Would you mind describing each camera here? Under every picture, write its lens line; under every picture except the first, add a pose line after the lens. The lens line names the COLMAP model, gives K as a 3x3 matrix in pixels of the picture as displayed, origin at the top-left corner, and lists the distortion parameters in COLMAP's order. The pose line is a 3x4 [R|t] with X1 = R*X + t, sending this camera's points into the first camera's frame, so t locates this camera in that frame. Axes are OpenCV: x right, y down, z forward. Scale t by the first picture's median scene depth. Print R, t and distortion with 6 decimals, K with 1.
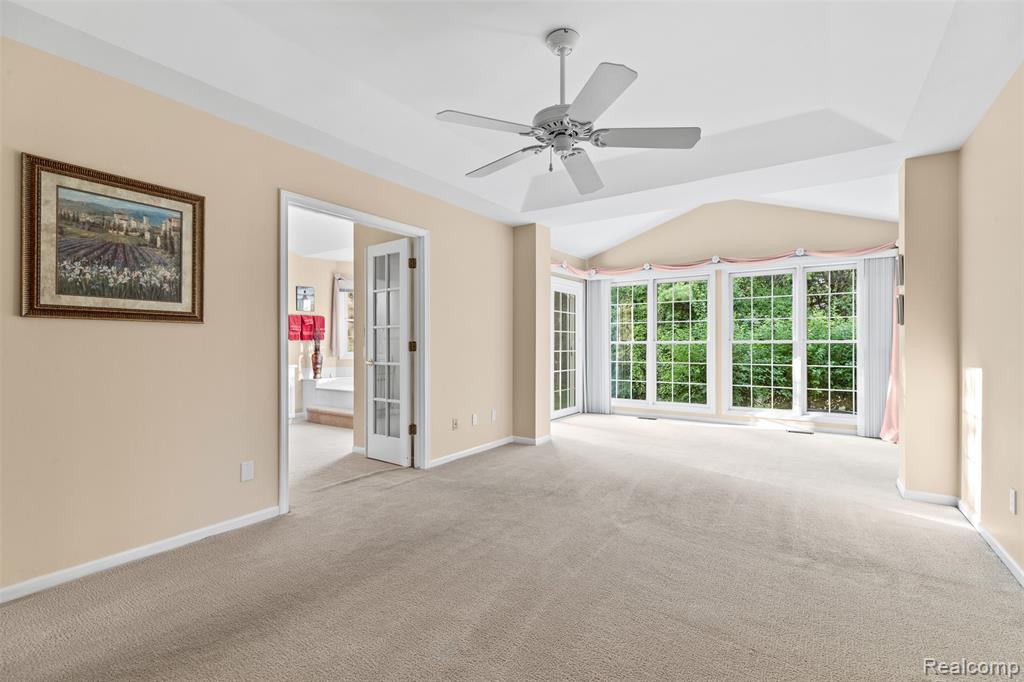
lens RADIAL K [[466.5, 0, 508.6], [0, 466.5, 341.0], [0, 0, 1]] dist [0.003433, 0.001251]
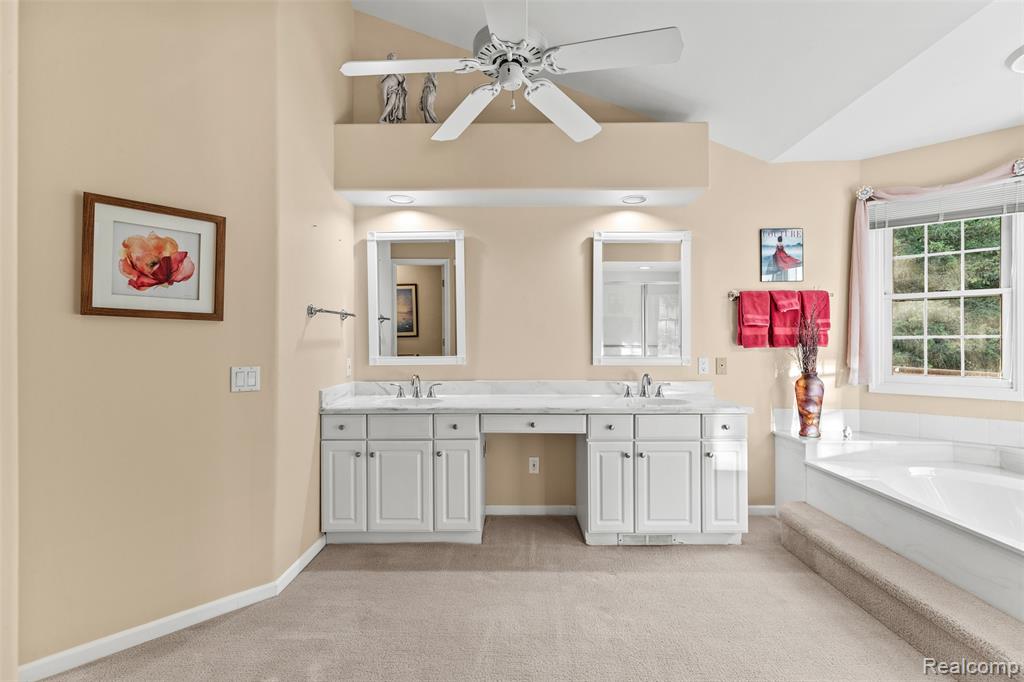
lens RADIAL K [[466.5, 0, 512.9], [0, 466.5, 343.1], [0, 0, 1]] dist [0.003433, 0.001251]
pose [[0.564632, 0.002767, -0.825338, -0.213212], [0.003134, 0.999980, 0.005496, -0.008471], [0.825337, -0.005690, 0.564612, 0.541543]]
